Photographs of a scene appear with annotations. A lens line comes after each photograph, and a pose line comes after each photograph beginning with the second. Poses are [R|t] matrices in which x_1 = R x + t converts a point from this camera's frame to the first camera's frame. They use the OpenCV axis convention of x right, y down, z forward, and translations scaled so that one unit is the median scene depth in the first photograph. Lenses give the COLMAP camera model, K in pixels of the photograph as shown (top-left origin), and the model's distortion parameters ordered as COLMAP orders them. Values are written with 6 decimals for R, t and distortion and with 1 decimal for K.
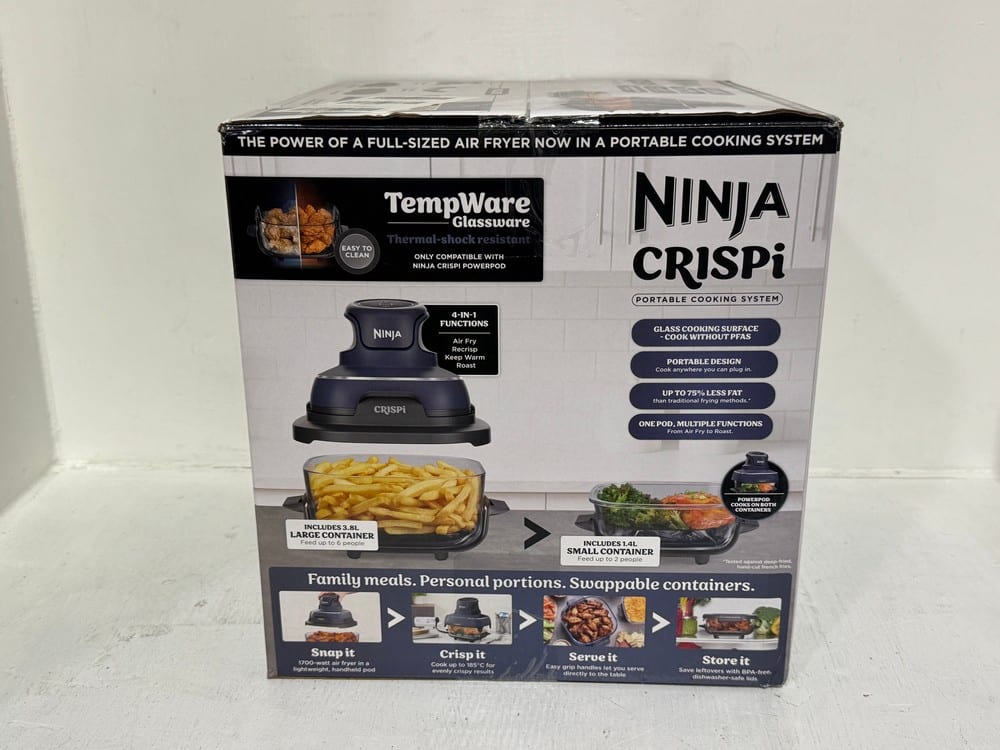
lens RADIAL K [[1068.5, 0, 502.7], [0, 1068.5, 377.9], [0, 0, 1]] dist [-0.012833, 0.000000]
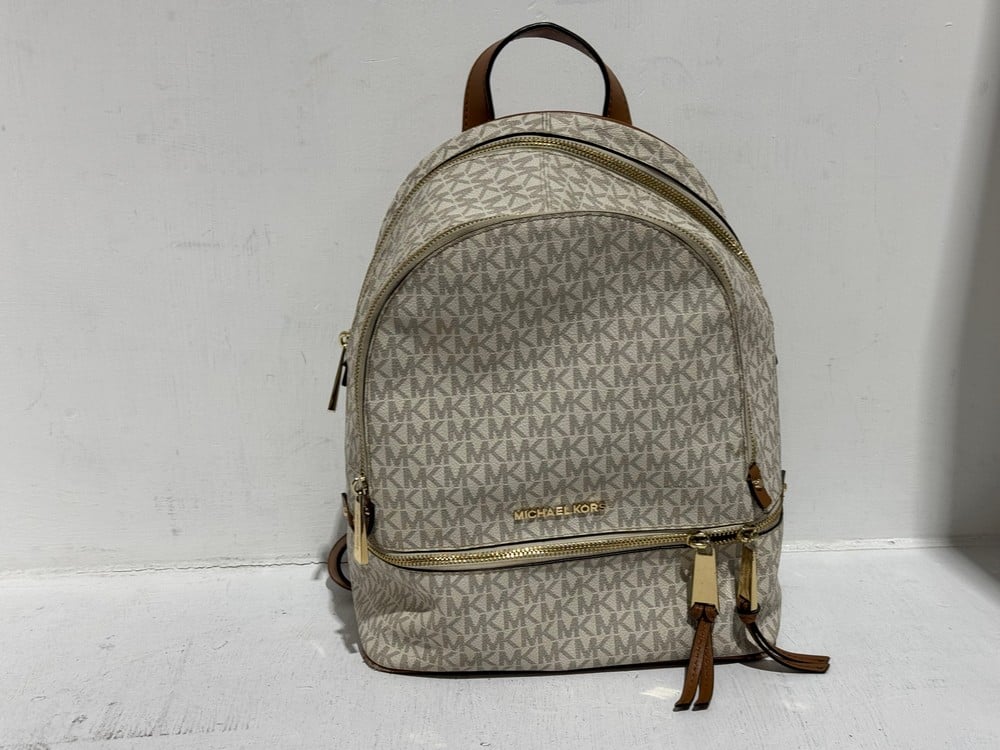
lens RADIAL K [[1463.3, 0, 499.4], [0, 1463.3, 373.2], [0, 0, 1]] dist [0.042001, 0.000000]
pose [[0.997726, -0.038036, 0.055634, -0.003052], [0.042221, 0.996207, -0.076089, 0.039264], [-0.052529, 0.078265, 0.995548, -0.209570]]
